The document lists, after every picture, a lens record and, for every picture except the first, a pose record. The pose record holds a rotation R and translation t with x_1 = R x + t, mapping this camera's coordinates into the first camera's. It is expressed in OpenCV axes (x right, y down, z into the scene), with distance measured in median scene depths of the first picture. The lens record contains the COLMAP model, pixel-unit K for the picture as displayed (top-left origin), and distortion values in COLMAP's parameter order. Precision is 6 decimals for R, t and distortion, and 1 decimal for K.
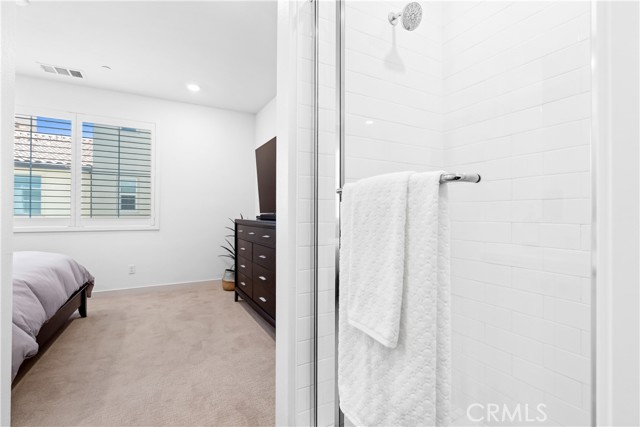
lens RADIAL K [[291.8, 0, 320.7], [0, 291.8, 204.7], [0, 0, 1]] dist [-0.003117, -0.000623]
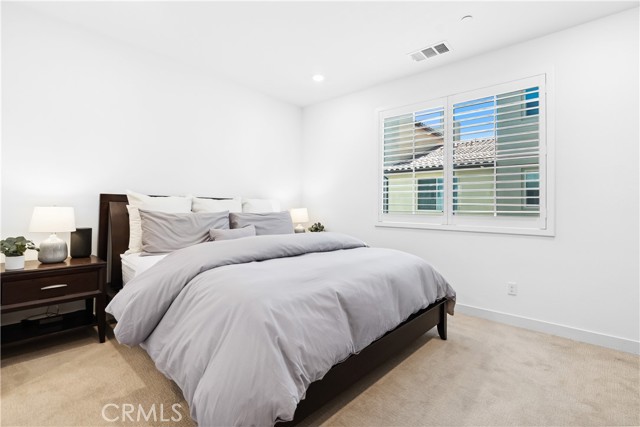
lens RADIAL K [[291.8, 0, 320.7], [0, 291.8, 204.7], [0, 0, 1]] dist [-0.003117, -0.000623]
pose [[0.326787, -0.003745, -0.945091, -0.167949], [0.012323, 0.999924, 0.000298, 0.010425], [0.945018, -0.011744, 0.326808, 0.438044]]
